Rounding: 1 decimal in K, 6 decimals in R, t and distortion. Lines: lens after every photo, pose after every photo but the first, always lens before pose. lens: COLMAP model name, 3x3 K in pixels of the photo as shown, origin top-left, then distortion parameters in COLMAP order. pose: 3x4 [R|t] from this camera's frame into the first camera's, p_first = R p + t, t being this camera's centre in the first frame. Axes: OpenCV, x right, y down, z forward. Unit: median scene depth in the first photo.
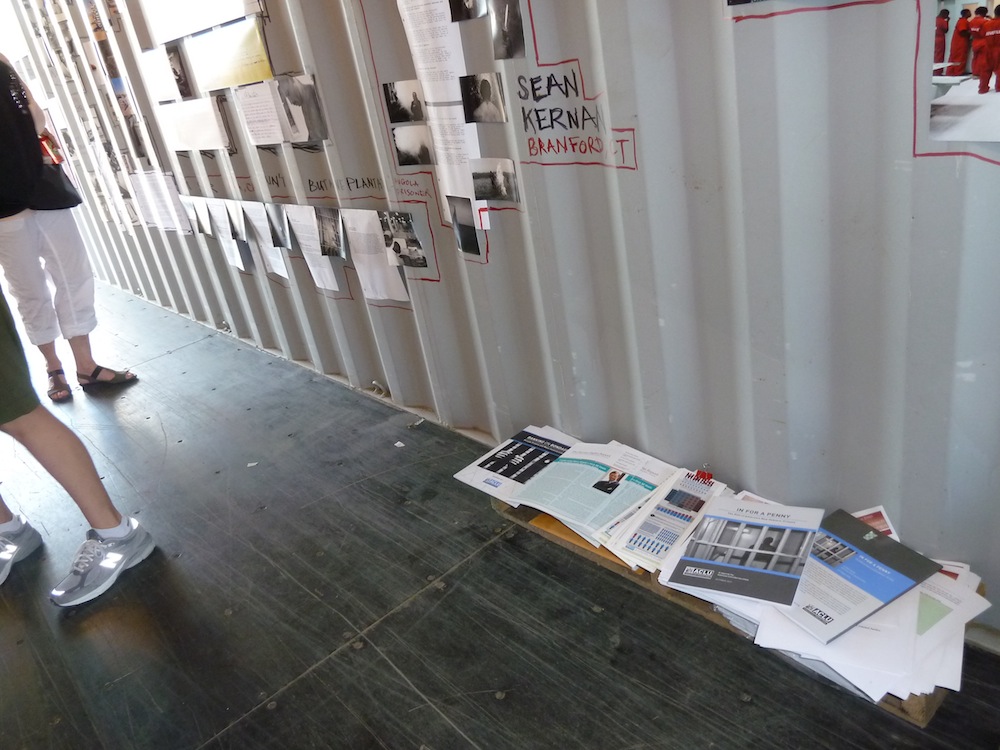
lens RADIAL K [[756.6, 0, 498.9], [0, 756.6, 367.0], [0, 0, 1]] dist [-0.017581, -0.012129]
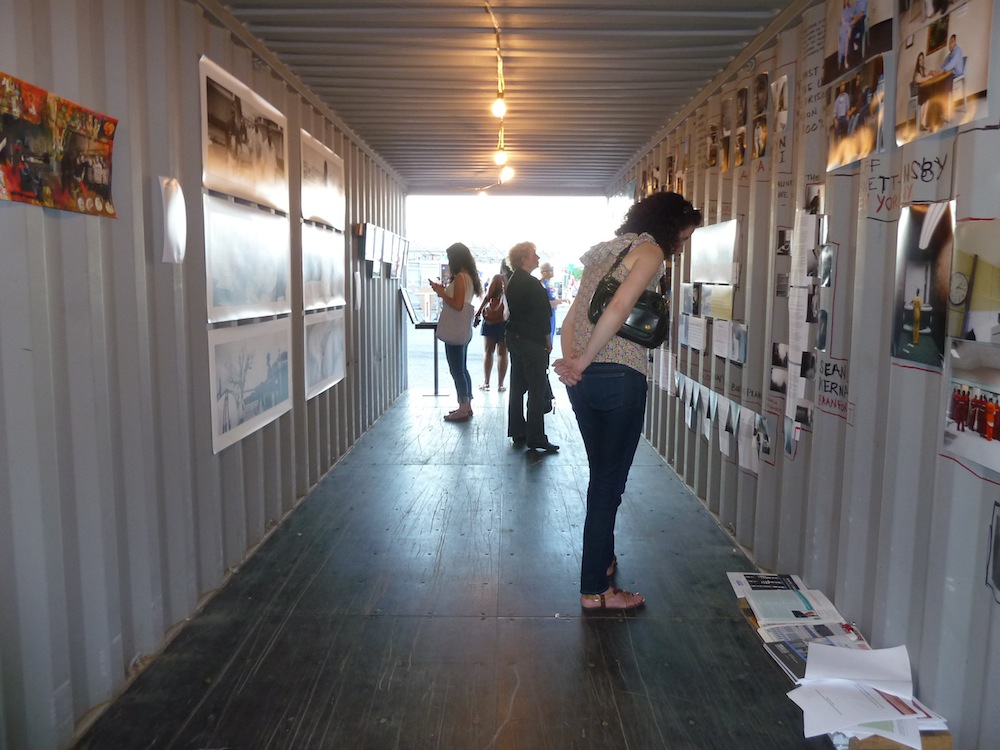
lens RADIAL K [[756.6, 0, 499.7], [0, 756.6, 374.3], [0, 0, 1]] dist [-0.017581, -0.012129]
pose [[0.725419, 0.263707, -0.635787, 0.484817], [-0.400471, 0.912961, -0.078258, 0.066568], [0.559812, 0.311385, 0.767887, -0.606973]]
